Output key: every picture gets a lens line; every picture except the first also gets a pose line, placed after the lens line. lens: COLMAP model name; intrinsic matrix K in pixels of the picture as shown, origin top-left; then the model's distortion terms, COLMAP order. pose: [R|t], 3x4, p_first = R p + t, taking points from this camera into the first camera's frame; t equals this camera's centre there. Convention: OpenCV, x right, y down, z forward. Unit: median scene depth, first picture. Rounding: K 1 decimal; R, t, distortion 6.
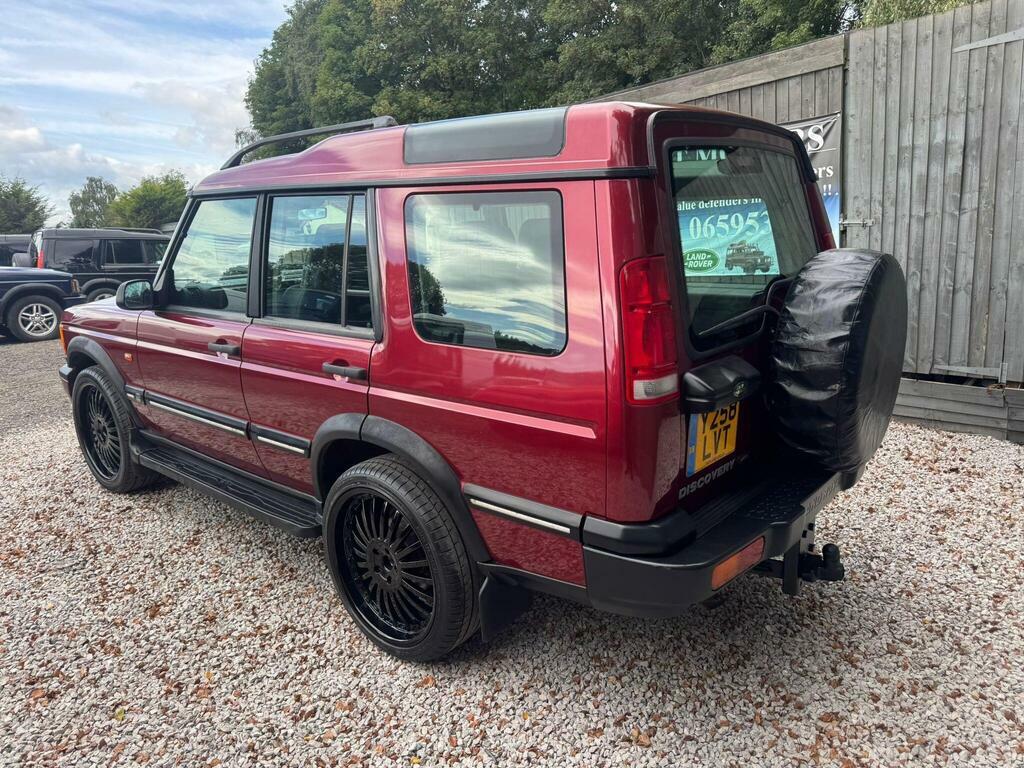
lens RADIAL K [[741.5, 0, 515.6], [0, 741.5, 382.9], [0, 0, 1]] dist [0.017125, -0.017862]
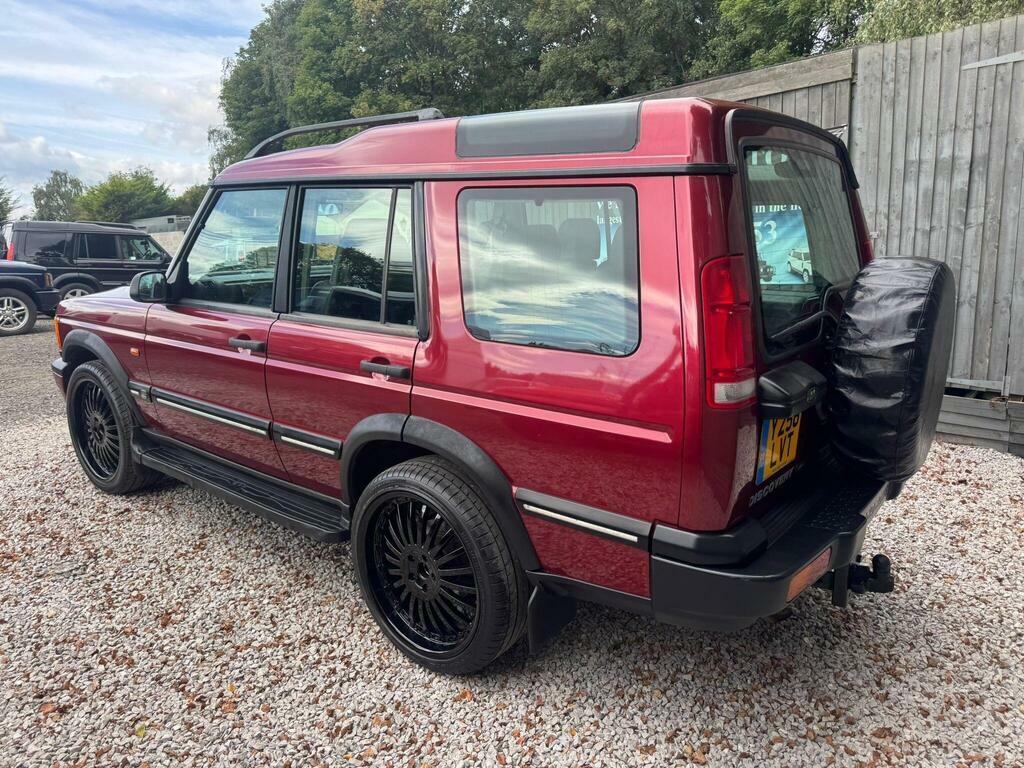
lens RADIAL K [[741.5, 0, 515.2], [0, 741.5, 376.5], [0, 0, 1]] dist [0.017125, -0.017862]
pose [[0.998892, 0.019244, 0.042943, -0.083658], [-0.018494, 0.999671, -0.017795, 0.005537], [-0.043272, 0.016981, 0.998919, 0.026925]]
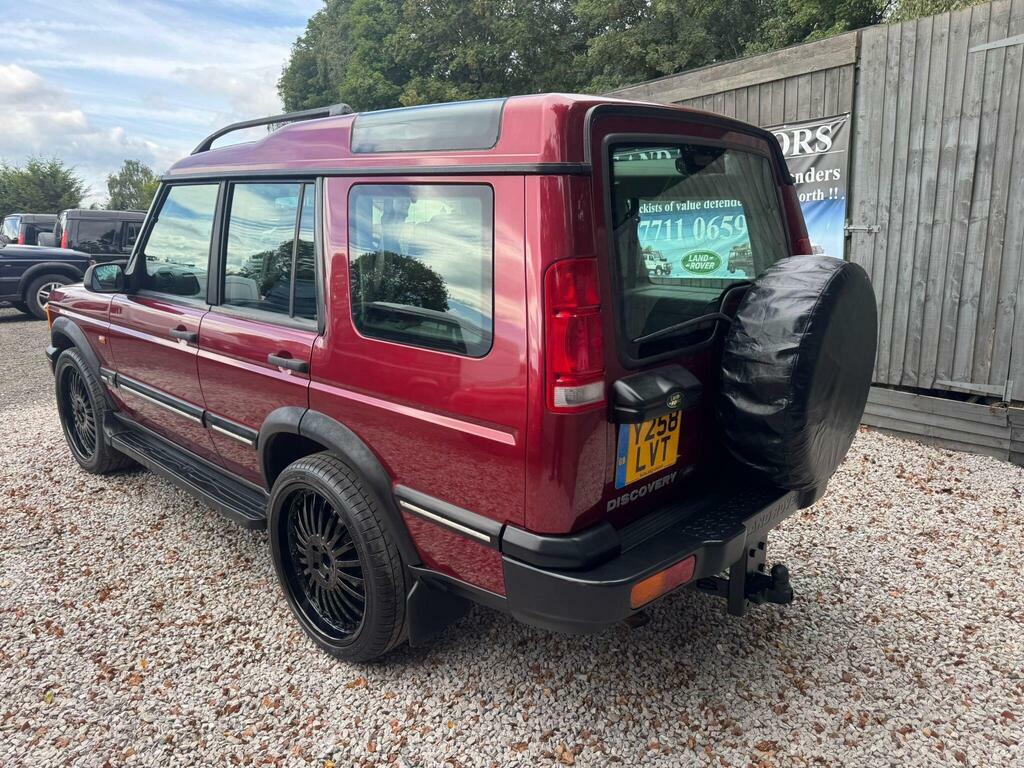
lens RADIAL K [[741.5, 0, 503.9], [0, 741.5, 385.2], [0, 0, 1]] dist [0.017125, -0.017862]
pose [[0.998049, 0.041617, -0.046553, 0.082394], [-0.041128, 0.999089, 0.011418, -0.008062], [0.046986, -0.009481, 0.998851, 0.025327]]
